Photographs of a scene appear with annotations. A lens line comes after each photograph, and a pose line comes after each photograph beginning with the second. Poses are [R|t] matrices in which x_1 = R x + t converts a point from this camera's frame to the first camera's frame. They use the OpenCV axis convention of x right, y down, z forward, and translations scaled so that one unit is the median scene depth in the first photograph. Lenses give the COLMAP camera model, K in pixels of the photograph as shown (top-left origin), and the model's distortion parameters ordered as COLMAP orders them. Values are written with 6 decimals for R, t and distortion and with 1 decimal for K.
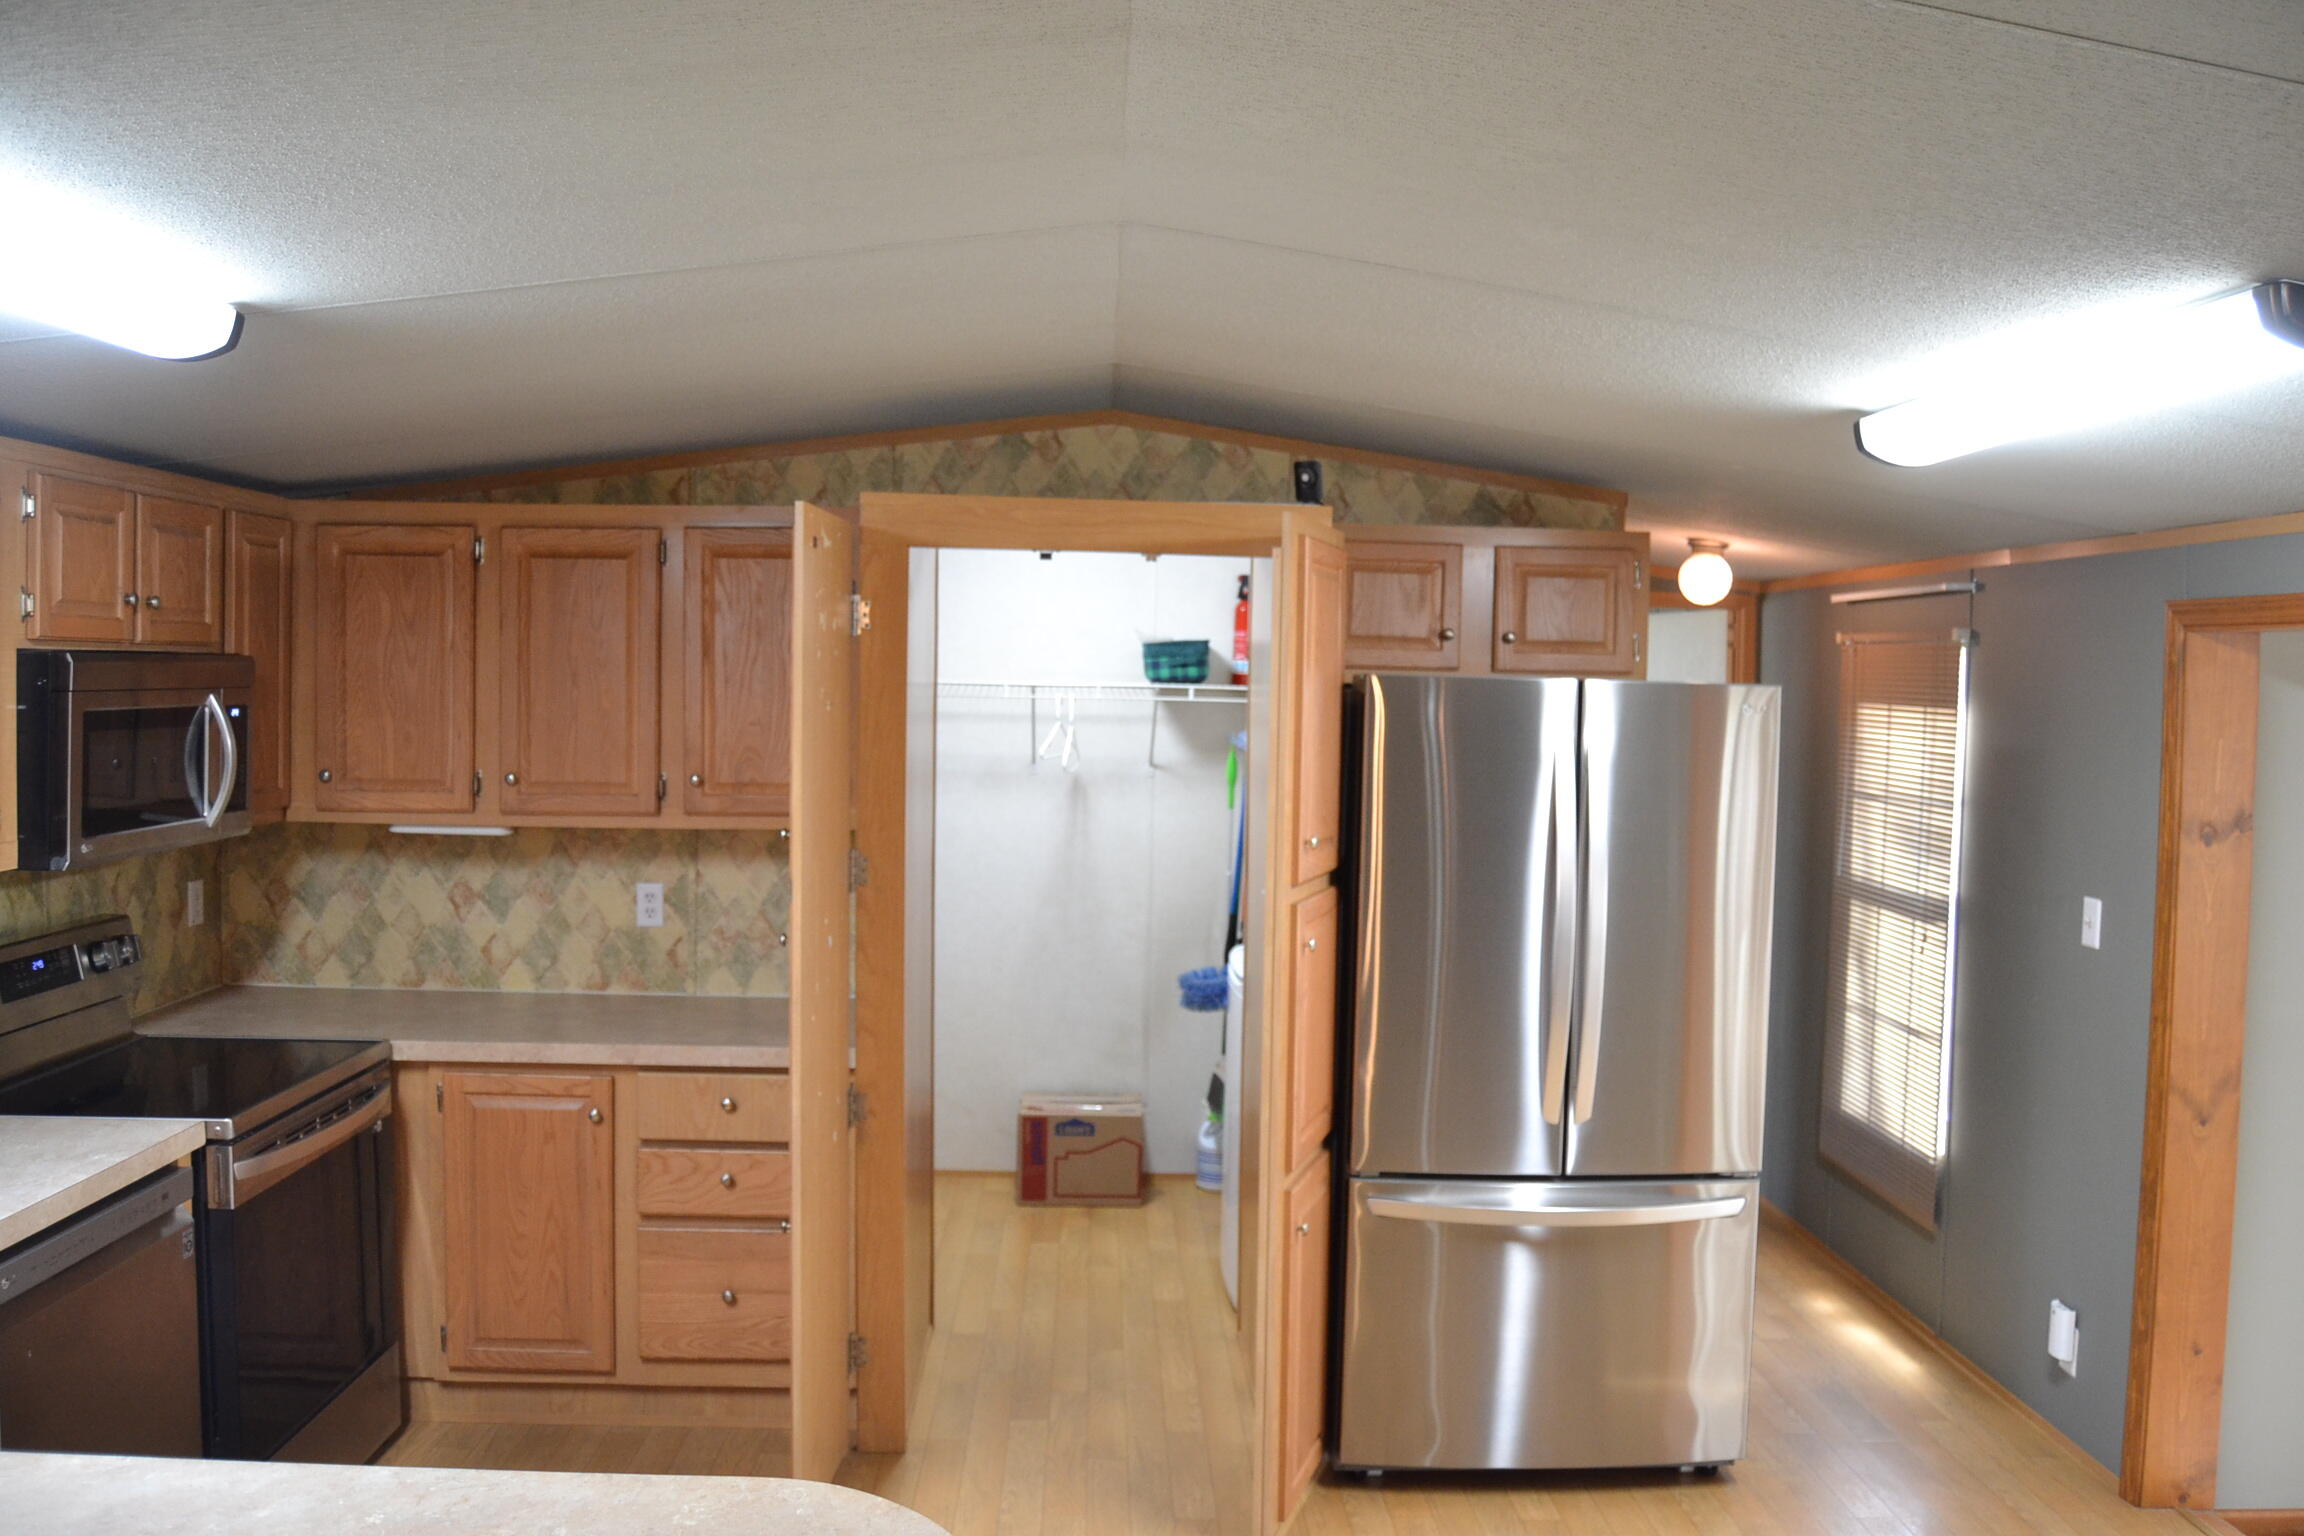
lens RADIAL K [[1861.6, 0, 1149.9], [0, 1861.6, 758.1], [0, 0, 1]] dist [-0.093716, 0.013147]
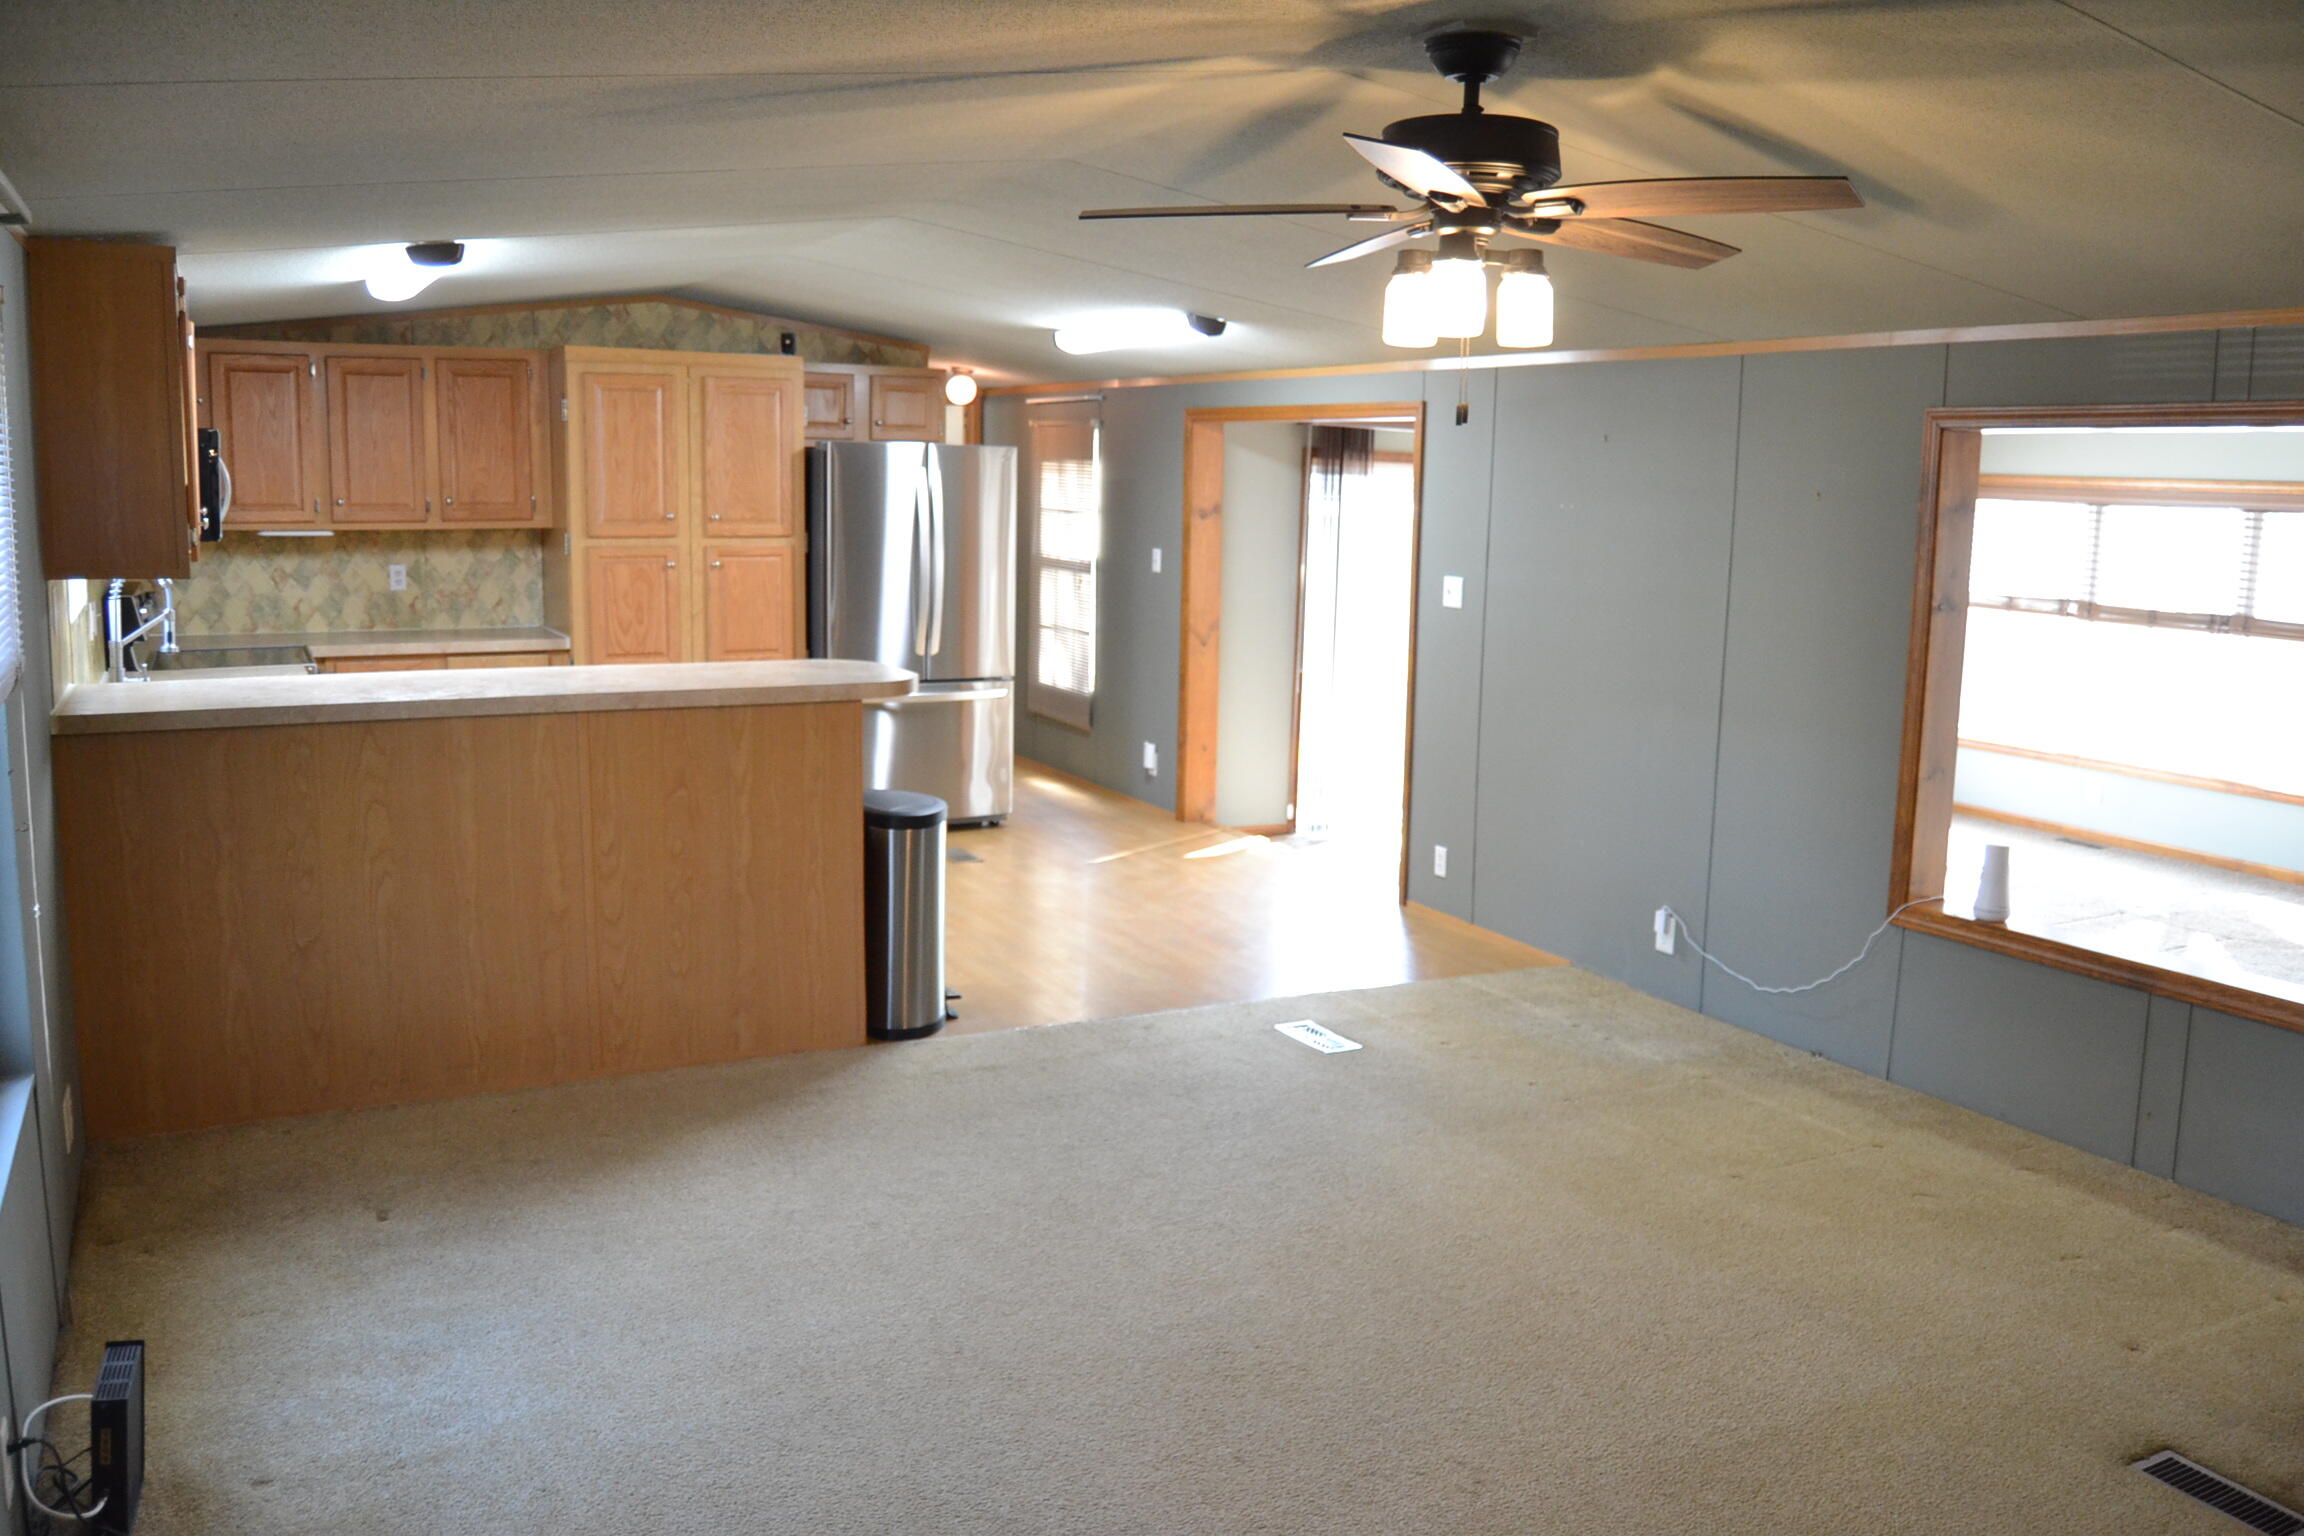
lens RADIAL K [[1861.6, 0, 1151.6], [0, 1861.6, 767.2], [0, 0, 1]] dist [-0.093716, 0.013147]
pose [[0.901373, -0.067174, 0.427802, -0.380326], [0.014349, 0.991986, 0.125529, 0.050648], [-0.432806, -0.107010, 0.895113, -0.852930]]
